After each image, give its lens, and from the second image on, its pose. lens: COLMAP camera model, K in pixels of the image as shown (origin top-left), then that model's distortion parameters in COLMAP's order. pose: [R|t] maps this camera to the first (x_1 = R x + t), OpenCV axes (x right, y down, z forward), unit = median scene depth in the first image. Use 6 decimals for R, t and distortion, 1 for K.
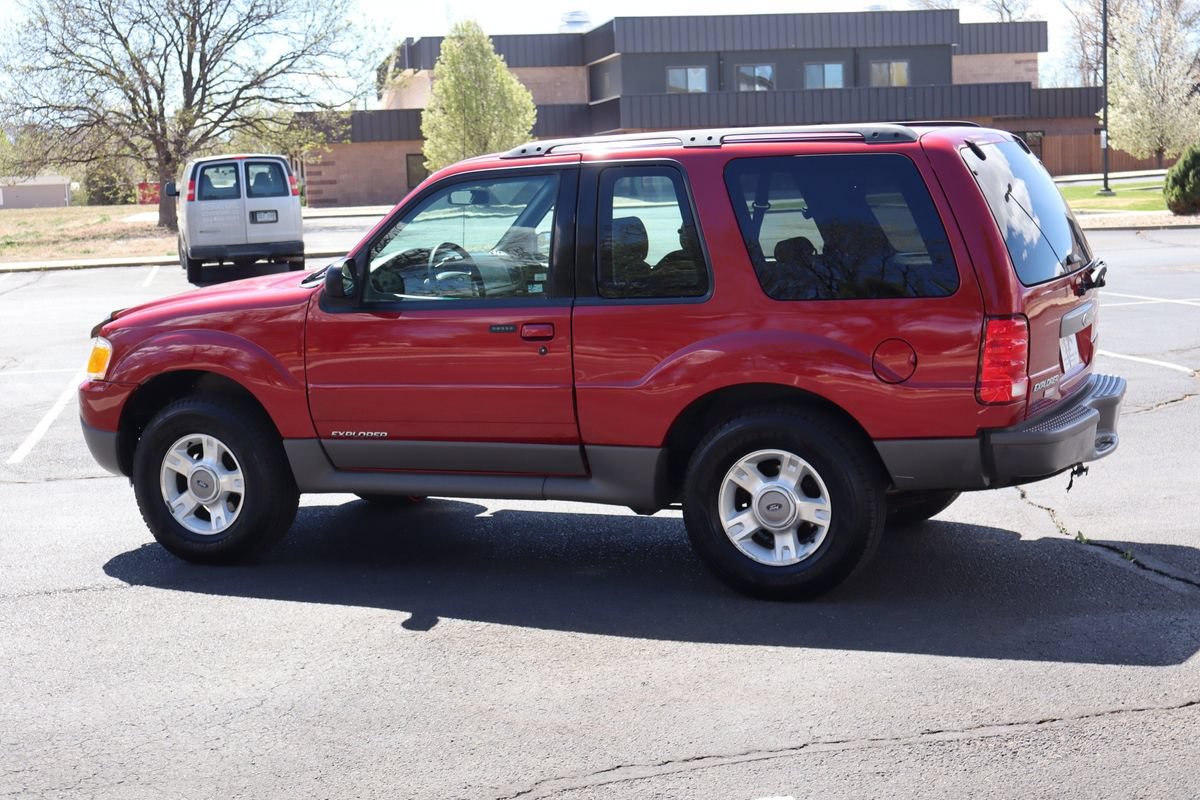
lens RADIAL K [[1840.9, 0, 600.0], [0, 1840.9, 400.0], [0, 0, 1]] dist [0.027483, 0.201371]
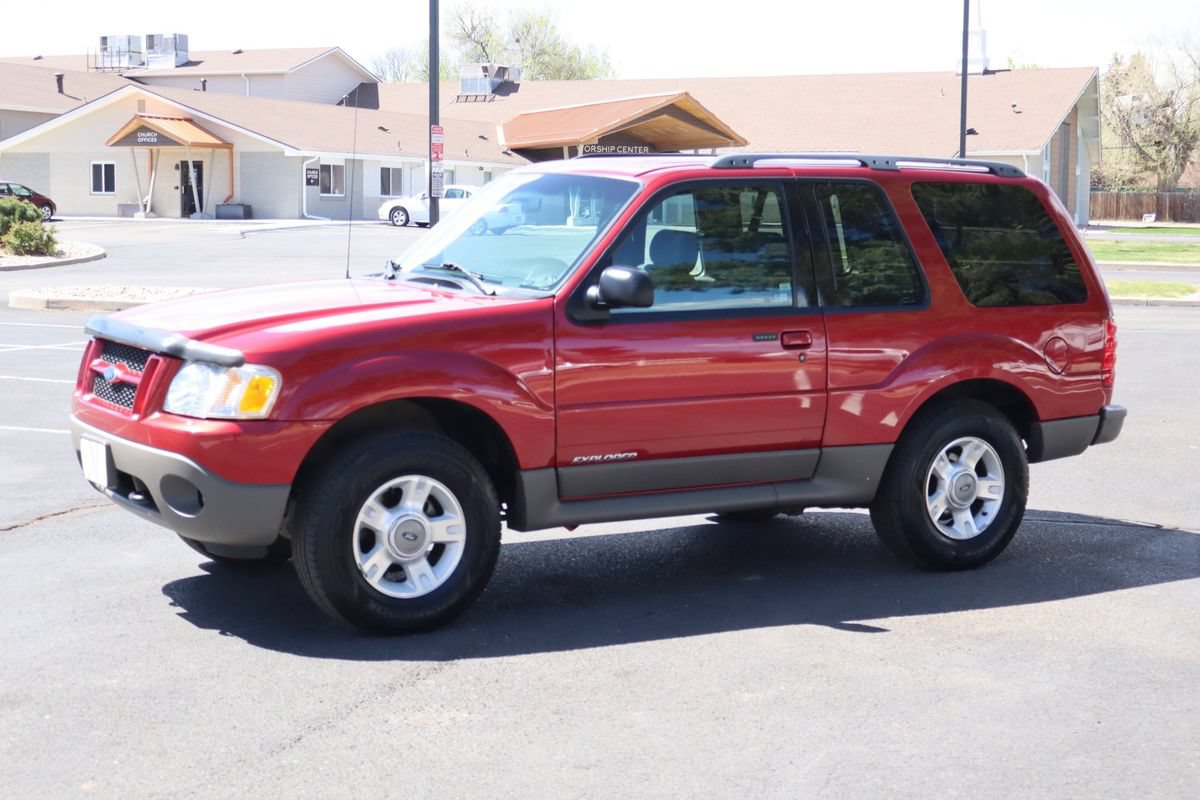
lens RADIAL K [[1840.9, 0, 600.0], [0, 1840.9, 400.0], [0, 0, 1]] dist [0.027483, 0.201371]
pose [[0.569567, -0.037586, 0.821085, -0.871636], [0.066358, 0.997796, -0.000356, -0.009890], [-0.819262, 0.054688, 0.570805, 0.471944]]
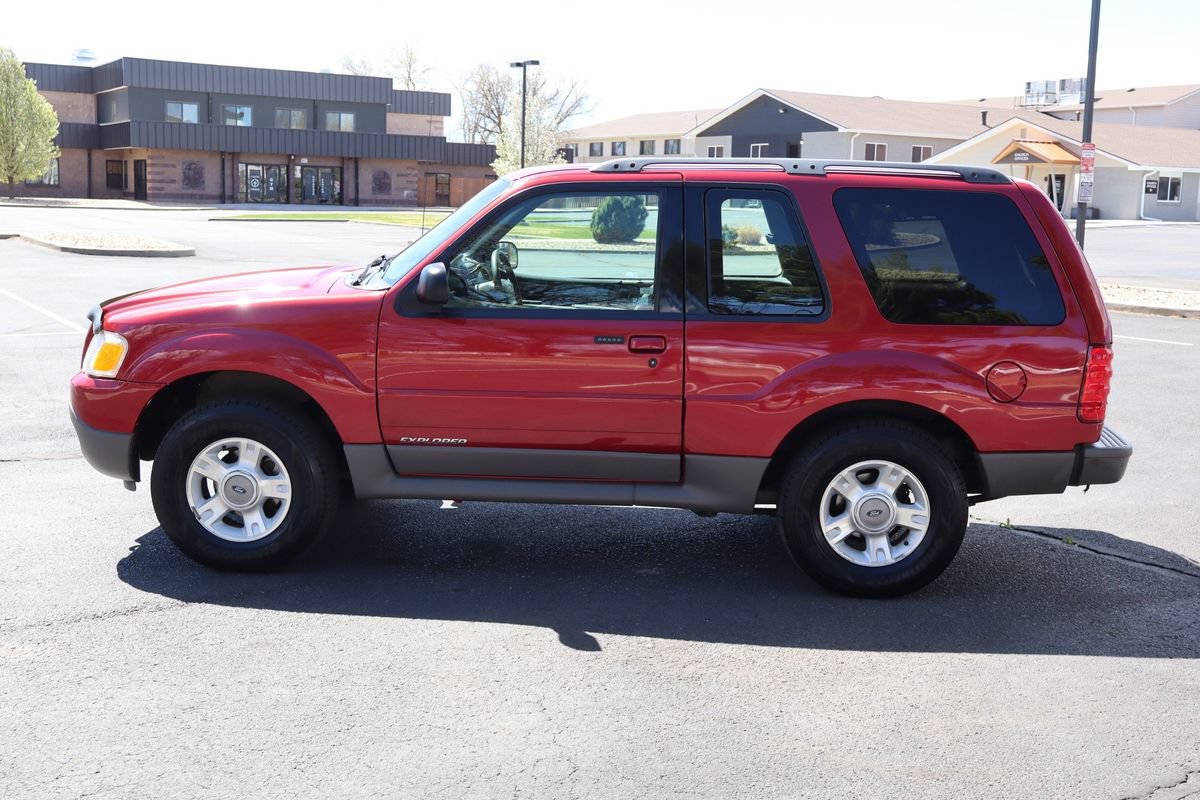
lens RADIAL K [[1336.2, 0, 600.7], [0, 1336.2, 395.3], [0, 0, 1]] dist [0.003355, 0.001564]
pose [[0.925517, 0.009523, 0.378586, -0.315310], [-0.018428, 0.999632, 0.019906, -0.021291], [-0.378257, -0.025400, 0.925352, 0.299746]]
